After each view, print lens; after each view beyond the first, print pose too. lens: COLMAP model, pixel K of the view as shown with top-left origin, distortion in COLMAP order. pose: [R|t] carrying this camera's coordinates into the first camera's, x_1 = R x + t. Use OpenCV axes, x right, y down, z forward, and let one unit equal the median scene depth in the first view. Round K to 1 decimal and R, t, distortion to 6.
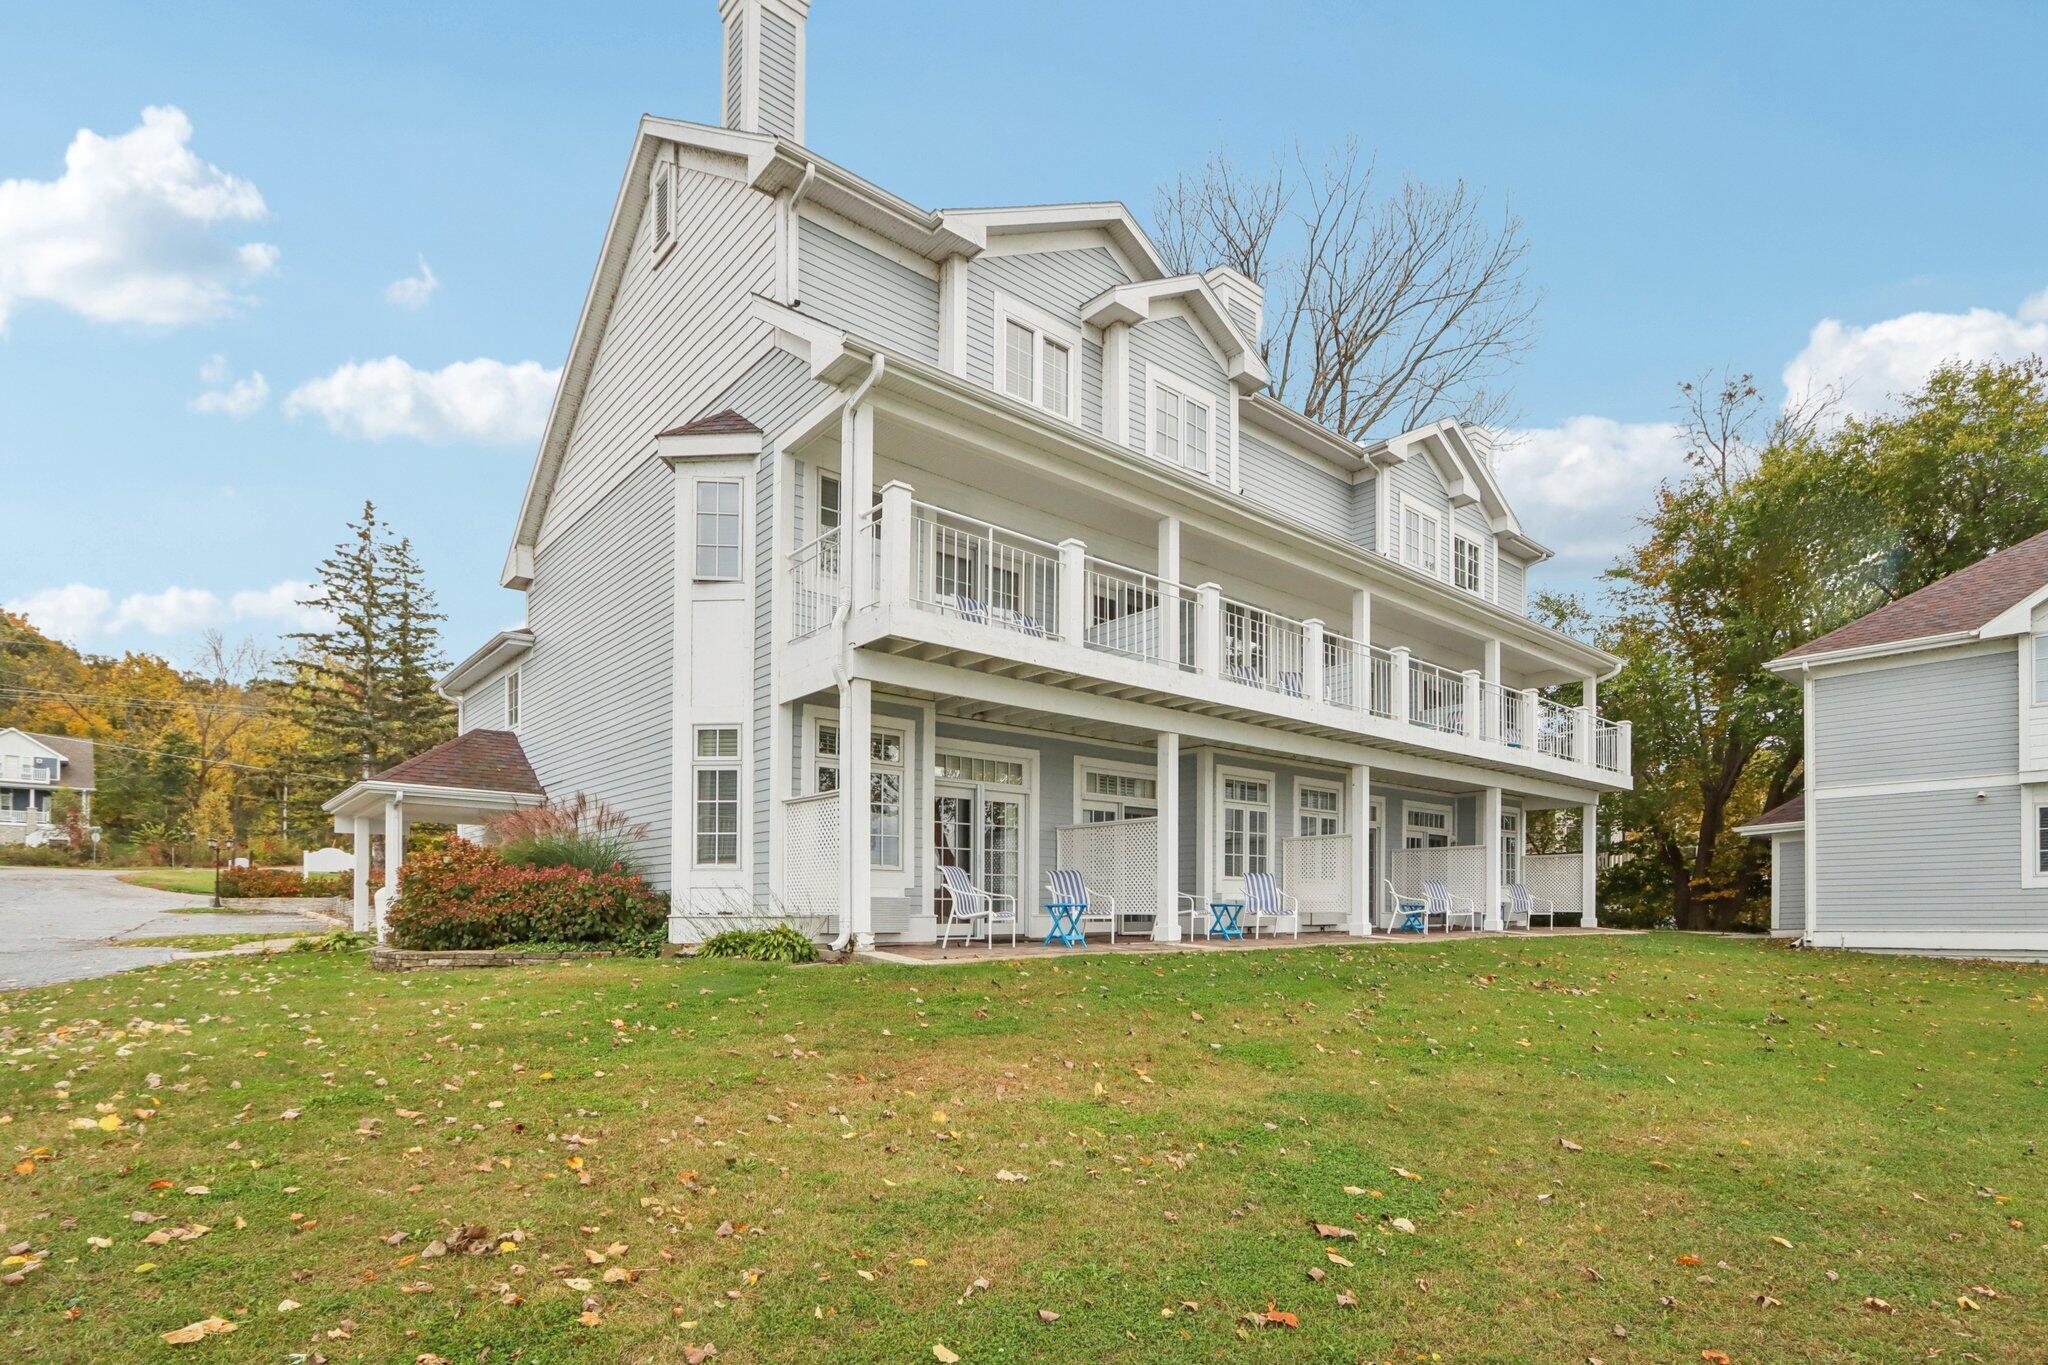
lens RADIAL K [[947.1, 0, 1055.4], [0, 947.1, 691.0], [0, 0, 1]] dist [-0.028498, -0.000197]
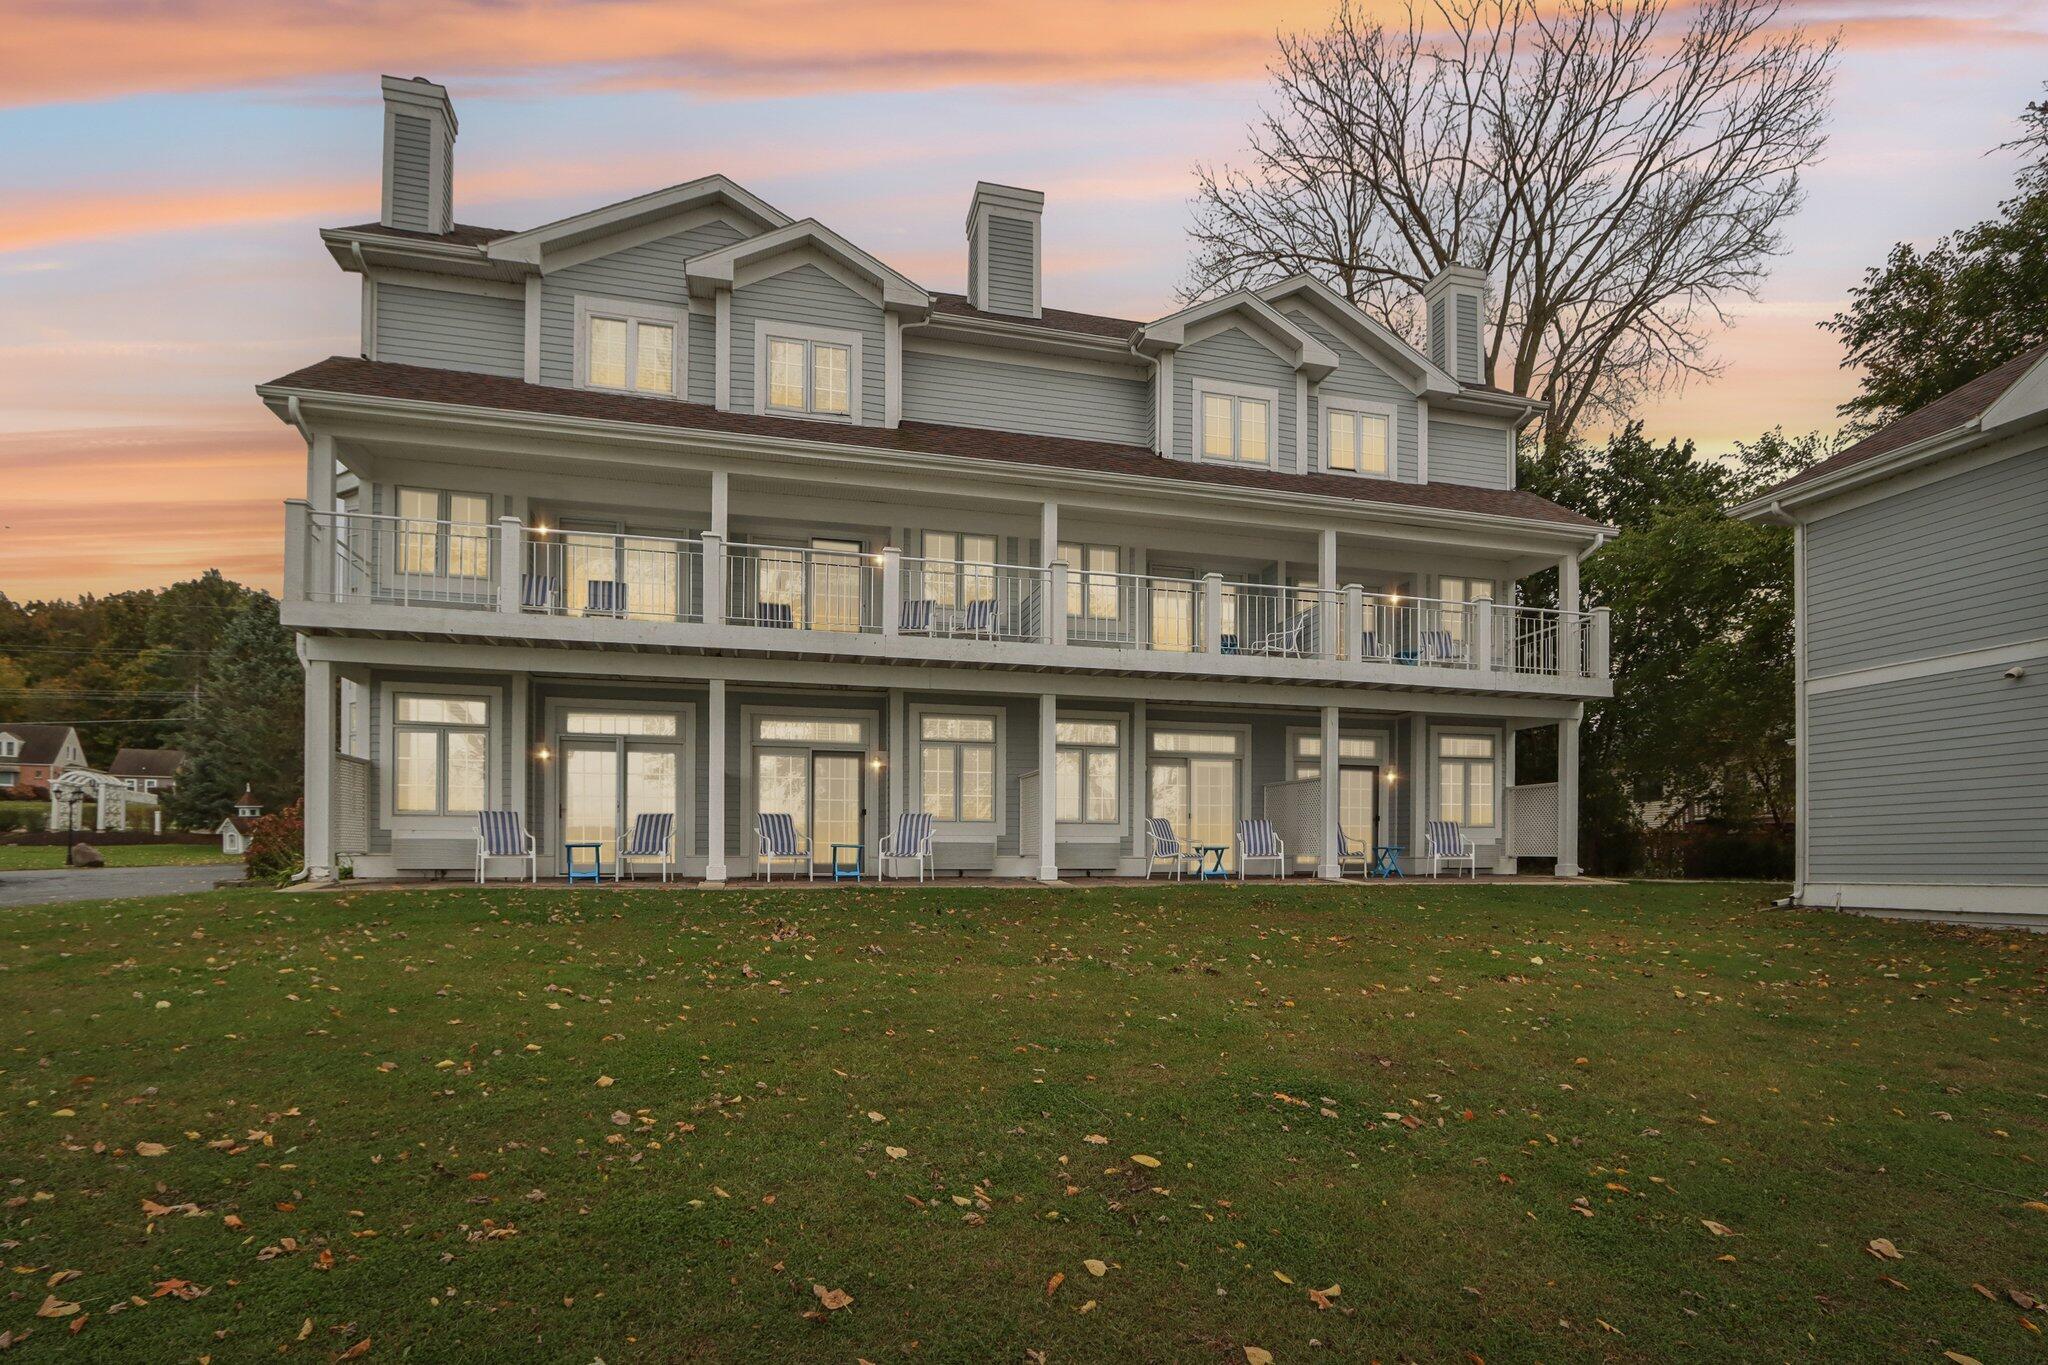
lens RADIAL K [[947.1, 0, 1055.4], [0, 947.1, 691.0], [0, 0, 1]] dist [-0.028498, -0.000197]
pose [[0.903929, -0.072060, -0.421567, 0.617955], [0.091978, 0.995393, 0.027075, 0.043029], [0.417674, -0.063248, 0.906393, 0.135308]]
